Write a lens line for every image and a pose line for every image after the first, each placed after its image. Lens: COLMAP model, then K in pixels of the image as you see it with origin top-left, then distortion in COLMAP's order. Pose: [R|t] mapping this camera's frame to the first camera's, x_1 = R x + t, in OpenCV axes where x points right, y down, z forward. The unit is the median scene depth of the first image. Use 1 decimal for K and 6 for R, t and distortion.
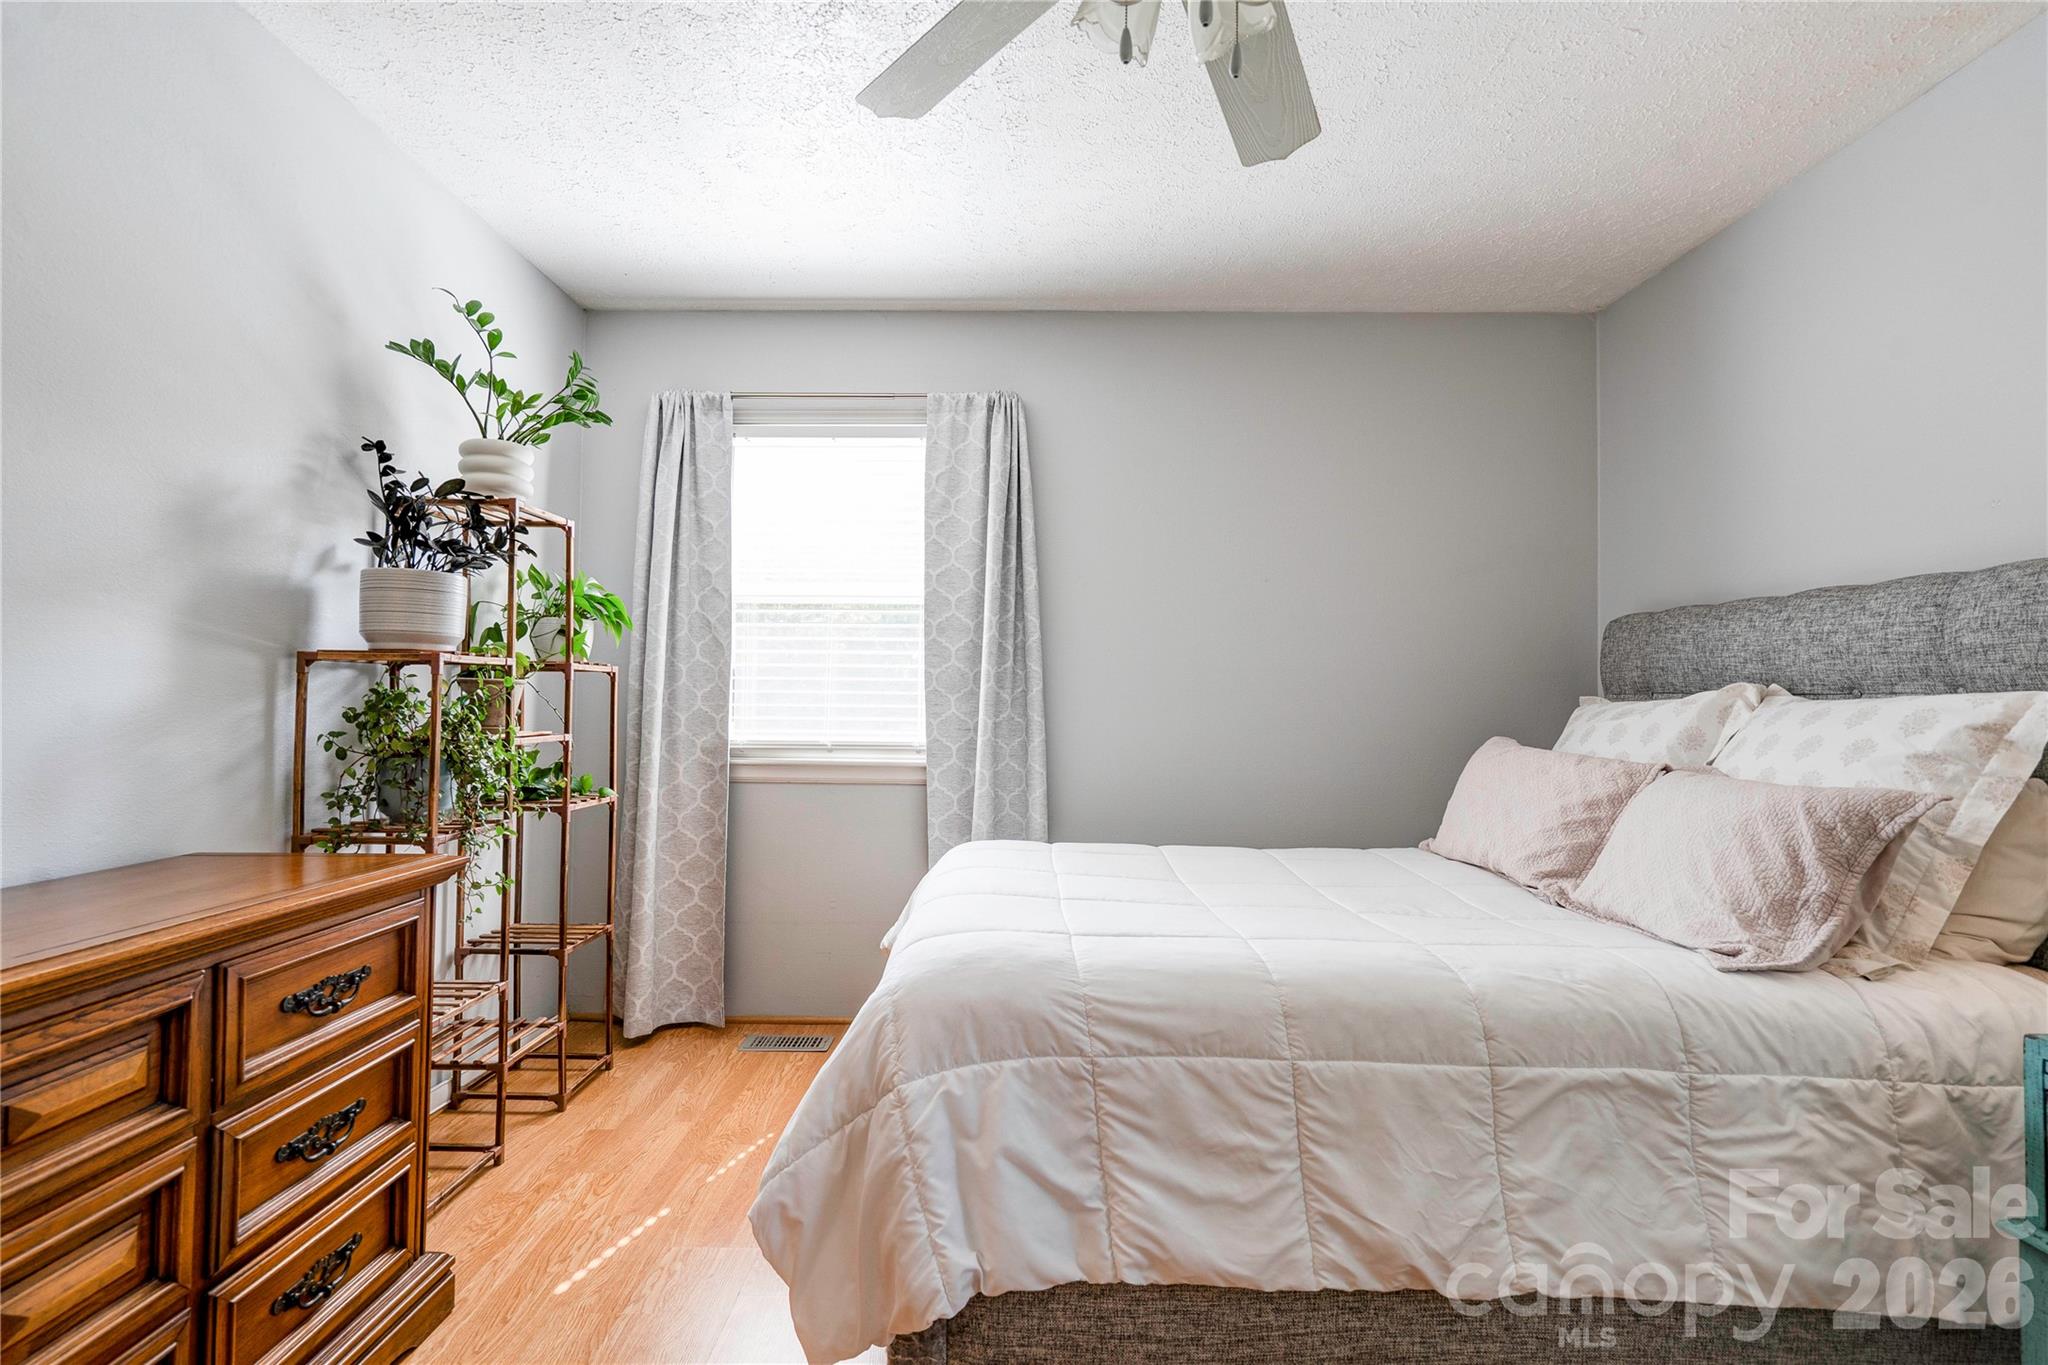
lens RADIAL K [[944.5, 0, 1022.9], [0, 944.5, 681.5], [0, 0, 1]] dist [0.004599, 0.004795]
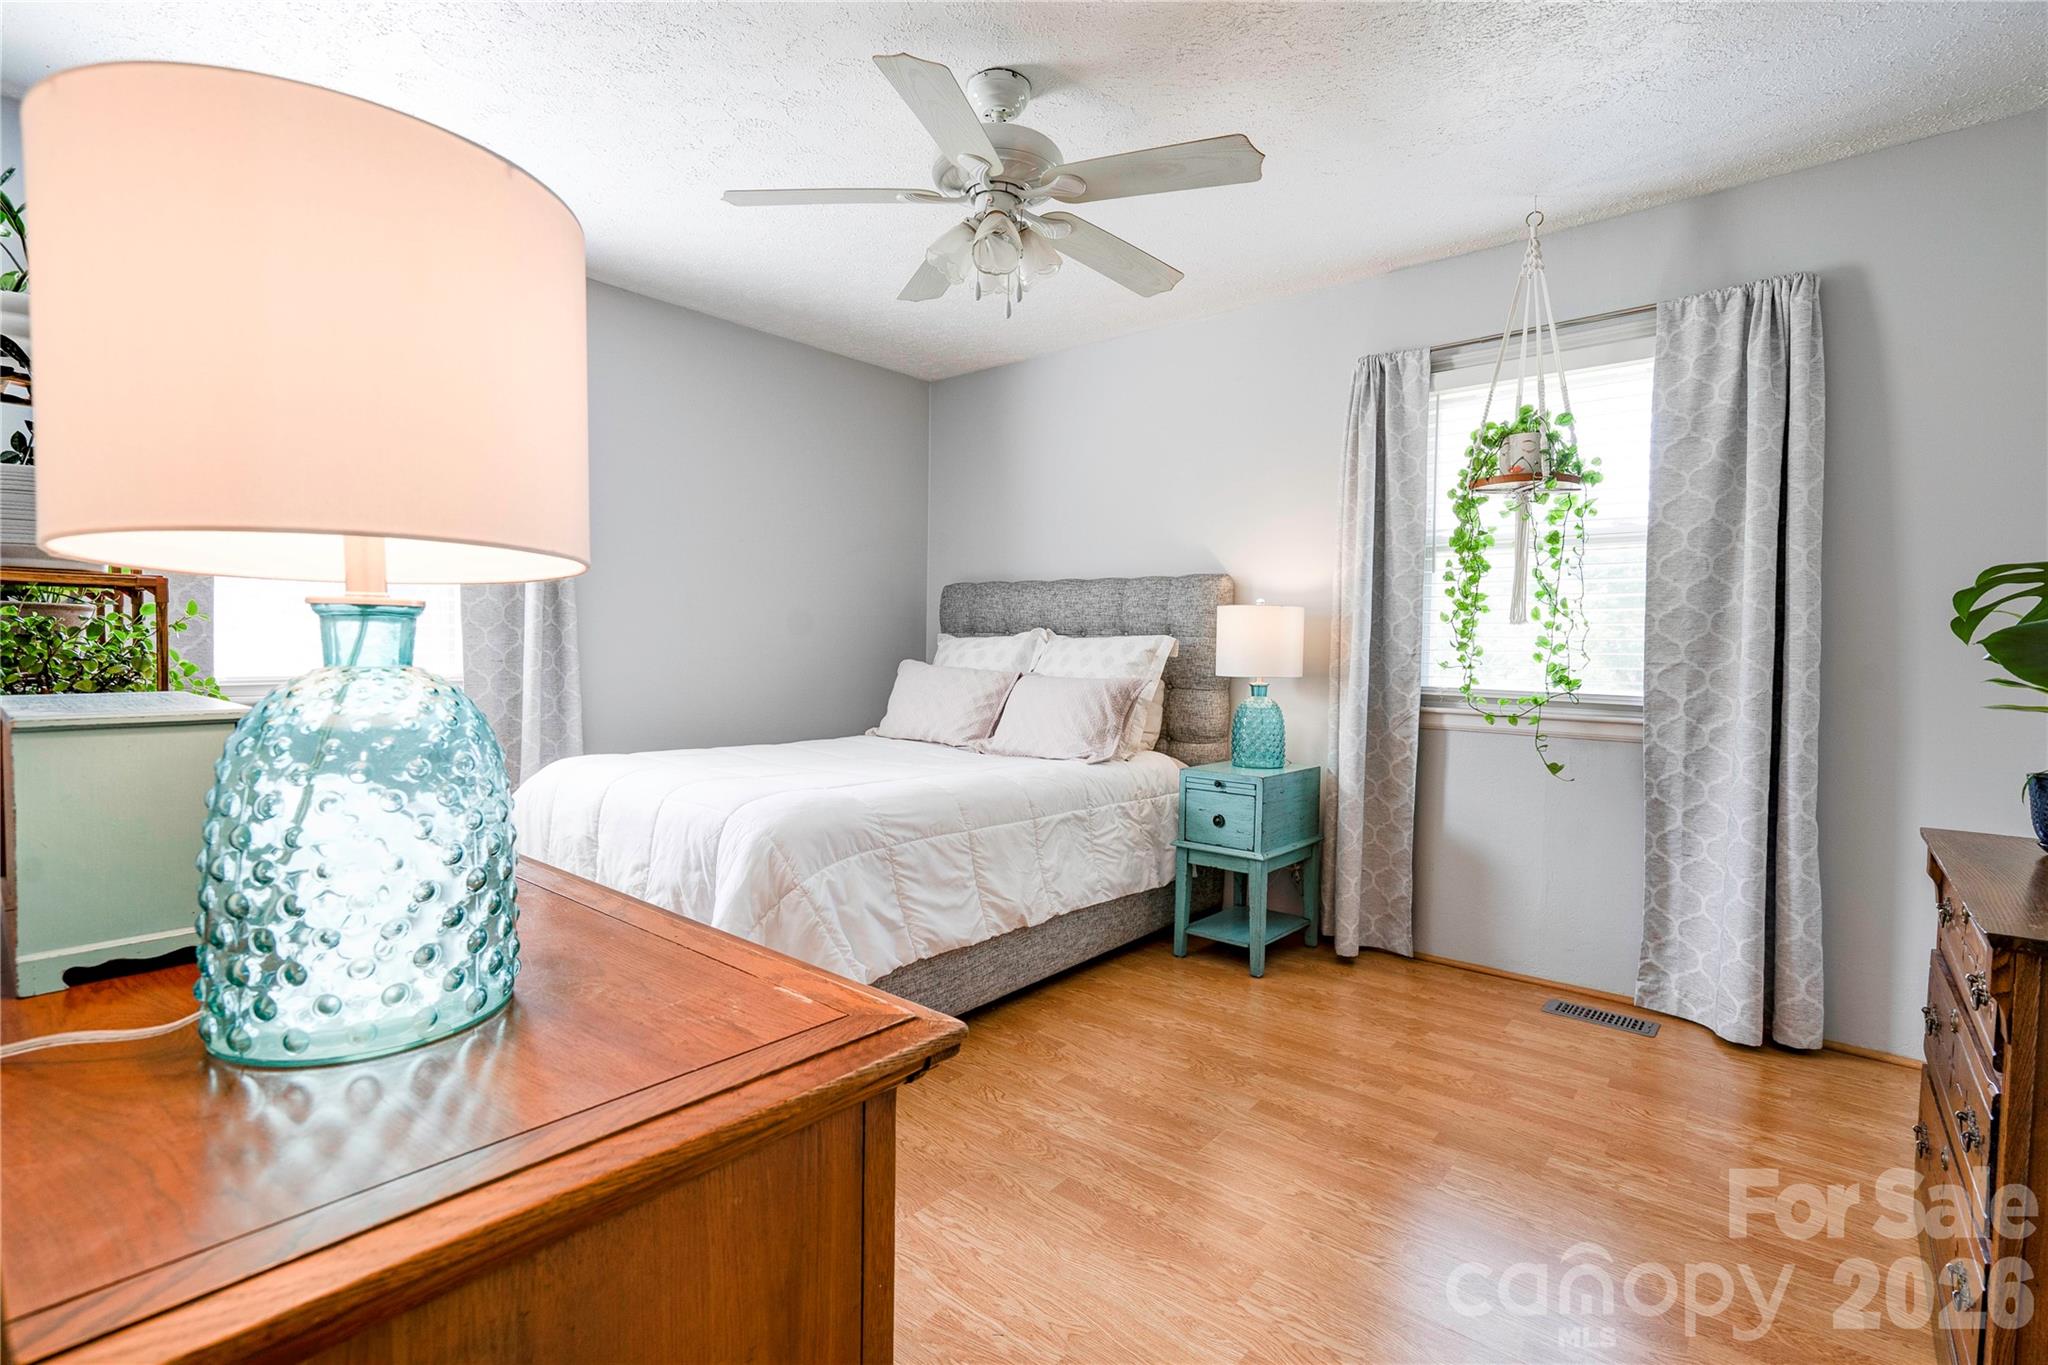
lens RADIAL K [[944.5, 0, 1030.4], [0, 944.5, 686.1], [0, 0, 1]] dist [0.004599, 0.004795]
pose [[0.633764, -0.035673, 0.772703, -0.965892], [-0.024750, 0.997489, 0.066350, -0.010201], [-0.773130, -0.061175, 0.631290, -0.231053]]
